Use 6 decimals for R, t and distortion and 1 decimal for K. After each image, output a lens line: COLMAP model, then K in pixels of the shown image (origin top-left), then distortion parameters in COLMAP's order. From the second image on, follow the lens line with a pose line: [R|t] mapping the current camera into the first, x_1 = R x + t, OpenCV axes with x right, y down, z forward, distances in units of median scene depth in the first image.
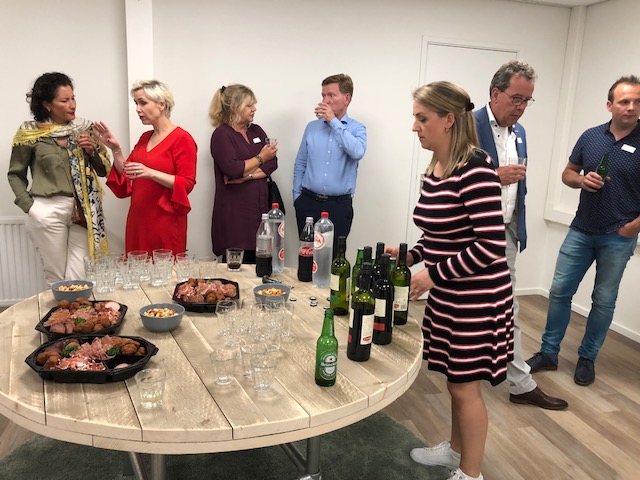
lens RADIAL K [[515.9, 0, 320.0], [0, 515.9, 240.0], [0, 0, 1]] dist [0.009105, 0.000095]
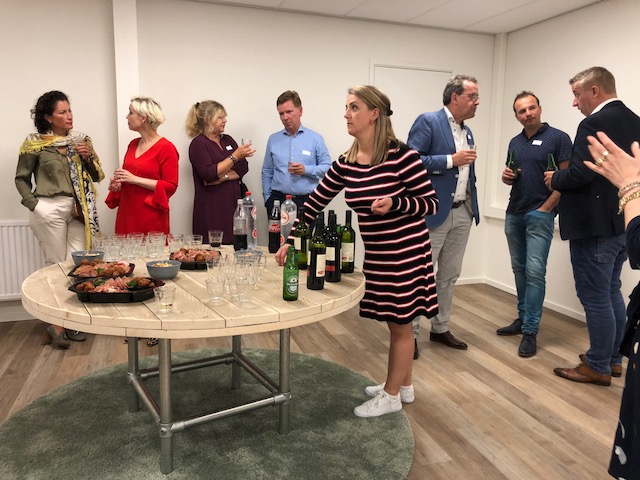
lens RADIAL K [[515.9, 0, 320.0], [0, 515.9, 240.0], [0, 0, 1]] dist [0.009105, 0.000095]
pose [[0.997766, -0.032153, 0.058559, 0.007949], [0.035164, 0.998072, -0.051144, 0.111298], [-0.056801, 0.053089, 0.996973, -0.222694]]
